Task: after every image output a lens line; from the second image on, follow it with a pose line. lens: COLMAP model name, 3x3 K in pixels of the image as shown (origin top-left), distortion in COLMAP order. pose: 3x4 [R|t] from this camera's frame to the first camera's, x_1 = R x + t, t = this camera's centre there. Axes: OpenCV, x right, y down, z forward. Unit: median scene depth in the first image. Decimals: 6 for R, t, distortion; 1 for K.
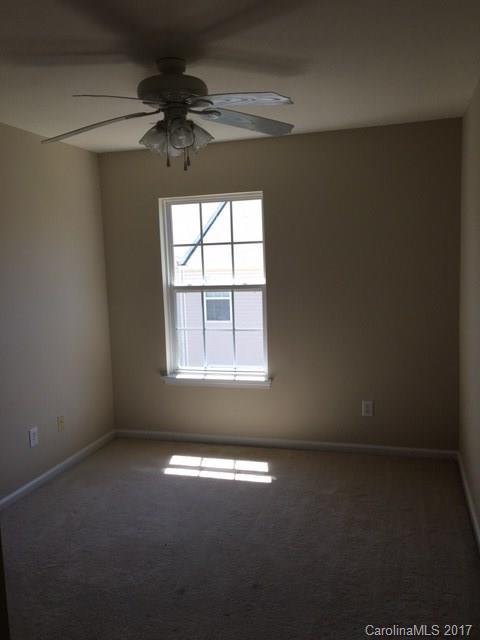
lens RADIAL K [[543.7, 0, 237.9], [0, 543.7, 320.8], [0, 0, 1]] dist [0.039396, -0.007601]
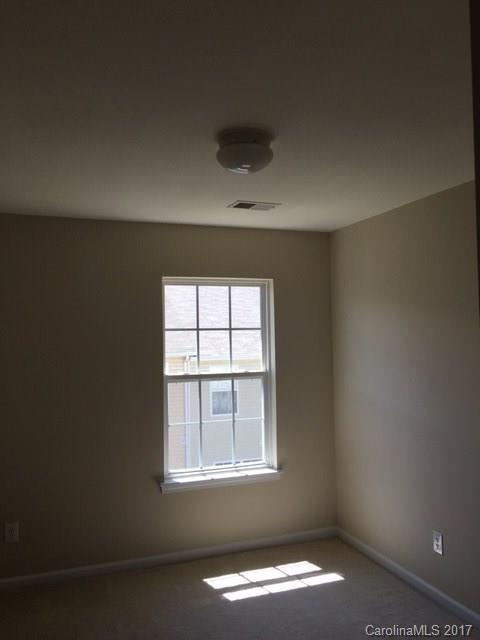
lens RADIAL K [[543.7, 0, 238.7], [0, 543.7, 321.1], [0, 0, 1]] dist [0.039396, -0.007601]
pose [[0.816539, 0.037628, 0.576063, -0.548137], [0.062614, 0.986214, -0.153171, -0.009155], [-0.573885, 0.161139, 0.802926, 0.222120]]
